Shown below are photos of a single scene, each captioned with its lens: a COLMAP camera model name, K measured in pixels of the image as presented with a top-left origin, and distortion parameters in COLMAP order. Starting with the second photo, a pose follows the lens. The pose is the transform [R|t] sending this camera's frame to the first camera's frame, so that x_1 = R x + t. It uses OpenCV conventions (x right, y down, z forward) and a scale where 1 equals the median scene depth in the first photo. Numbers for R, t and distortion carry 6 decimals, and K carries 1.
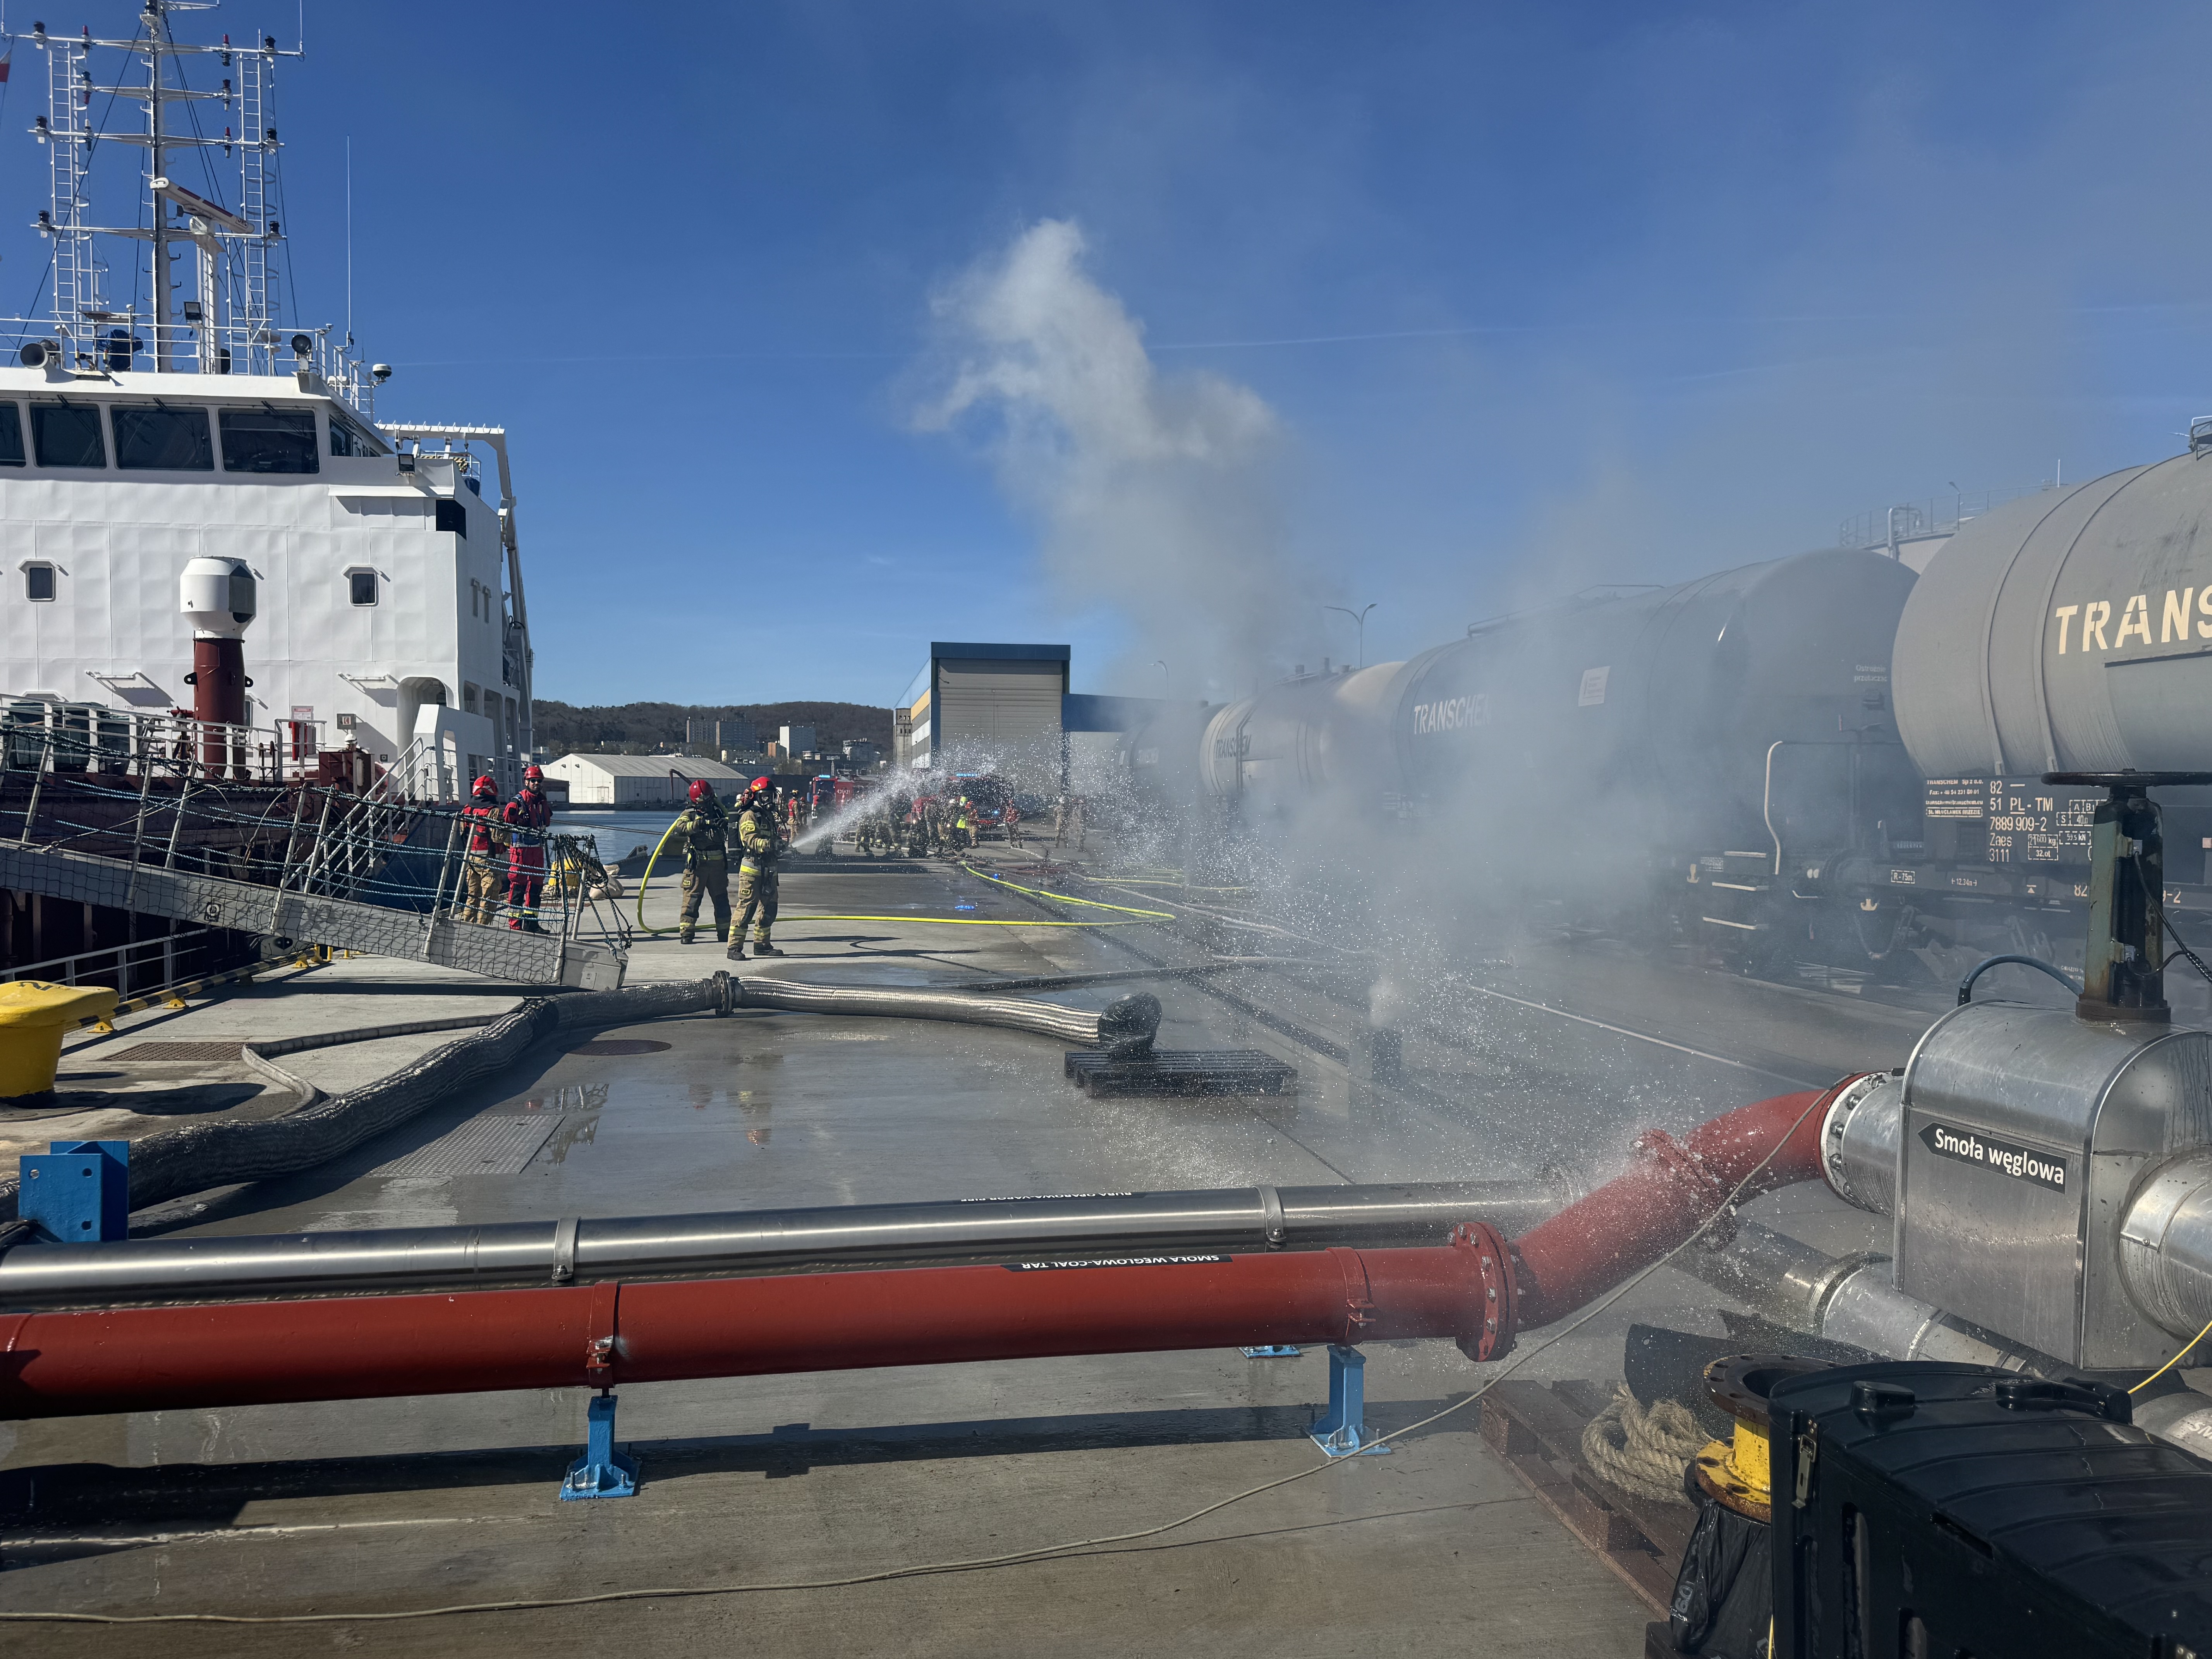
lens RADIAL K [[1655.6, 0, 1103.2], [0, 1655.6, 858.7], [0, 0, 1]] dist [0.003054, -0.010920]
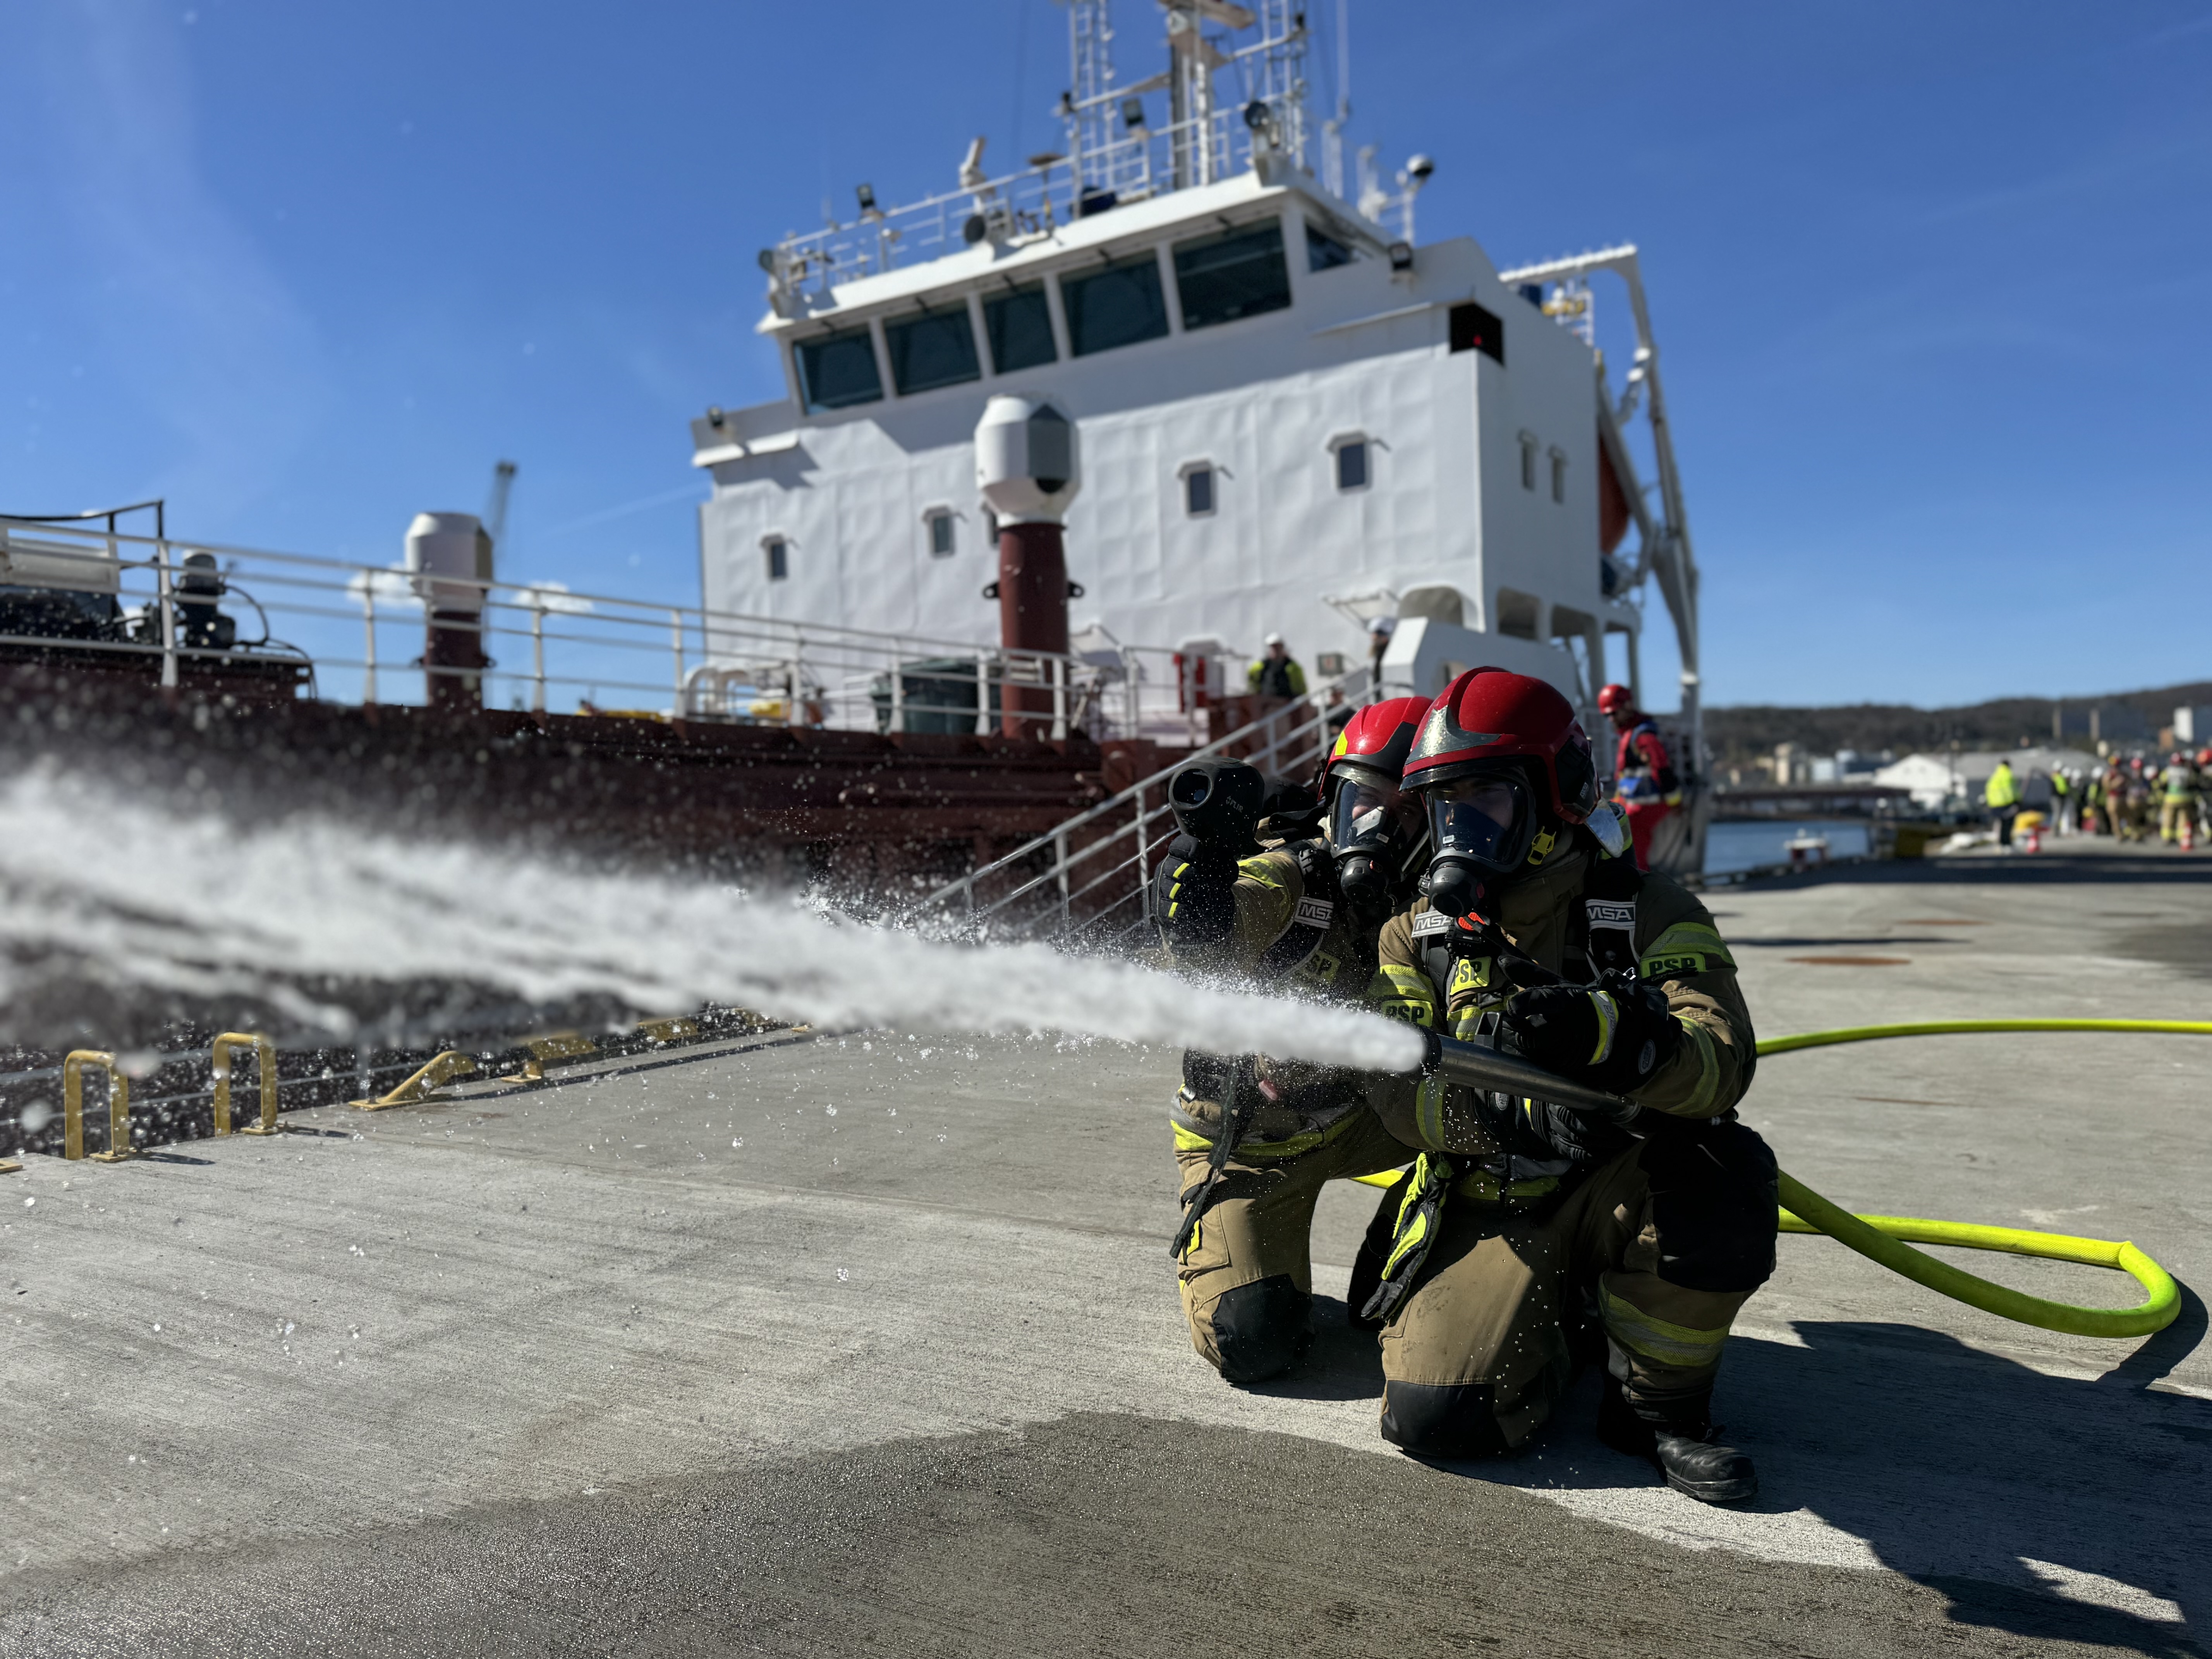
lens RADIAL K [[1655.6, 0, 1103.2], [0, 1655.6, 858.7], [0, 0, 1]] dist [0.003054, -0.010920]
pose [[0.716435, -0.010923, -0.697568, -0.054600], [0.004394, 0.999928, -0.011144, 0.002678], [0.697640, 0.004919, 0.716432, 0.451772]]
